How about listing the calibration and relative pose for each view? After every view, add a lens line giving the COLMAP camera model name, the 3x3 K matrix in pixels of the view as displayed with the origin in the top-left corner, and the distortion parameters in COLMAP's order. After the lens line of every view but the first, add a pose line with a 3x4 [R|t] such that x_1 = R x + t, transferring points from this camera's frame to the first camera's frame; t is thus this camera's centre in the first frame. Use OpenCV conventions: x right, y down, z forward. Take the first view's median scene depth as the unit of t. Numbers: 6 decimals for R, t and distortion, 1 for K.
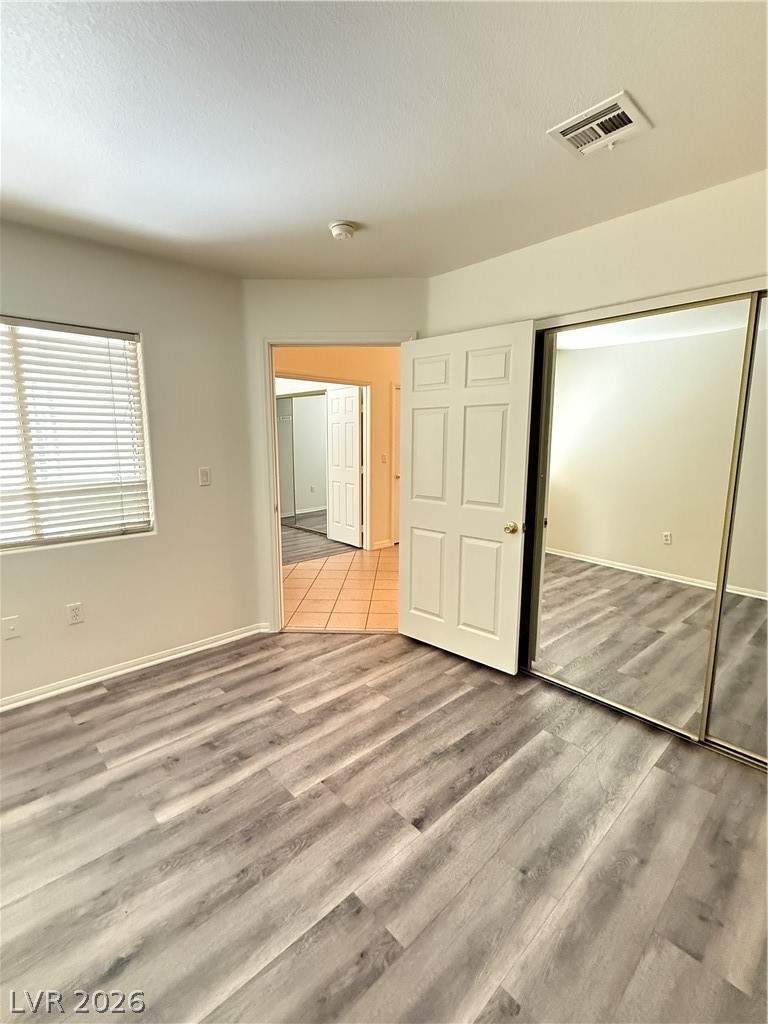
lens RADIAL K [[473.3, 0, 380.0], [0, 473.3, 513.1], [0, 0, 1]] dist [0.001357, 0.000201]
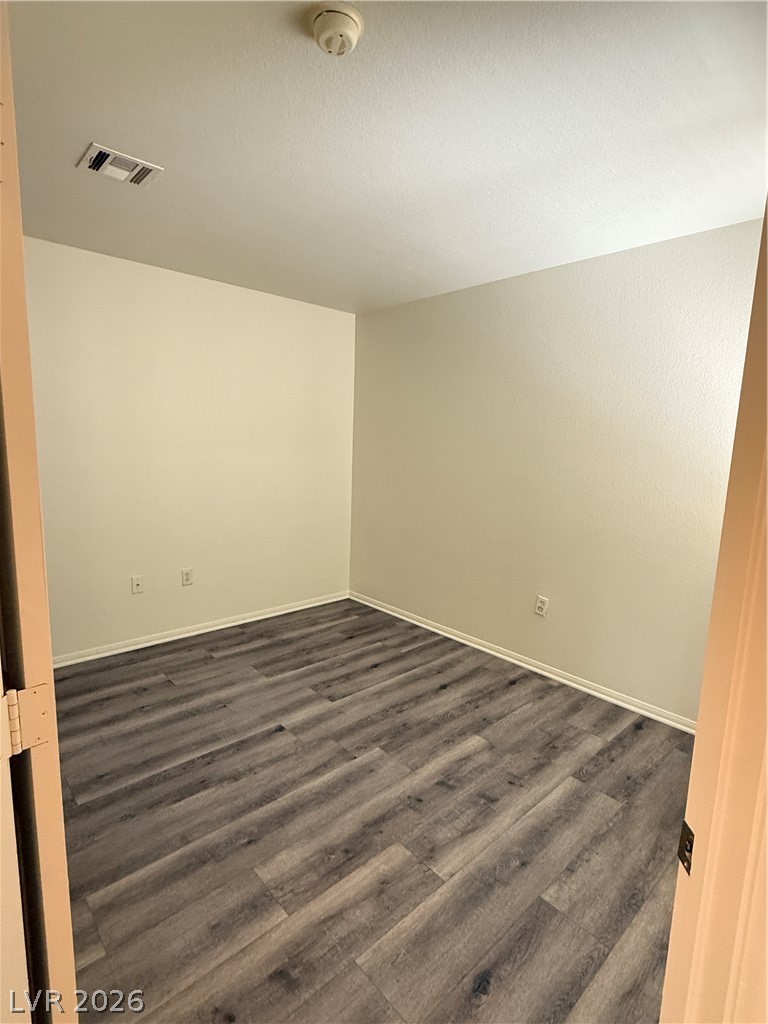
lens RADIAL K [[504.9, 0, 382.0], [0, 504.9, 512.6], [0, 0, 1]] dist [-0.004420, 0.000061]
pose [[-0.999448, -0.033224, -0.000393, -0.153382], [-0.031770, 0.952116, 0.304082, -0.295318], [-0.009729, 0.303927, -0.952646, 1.807572]]
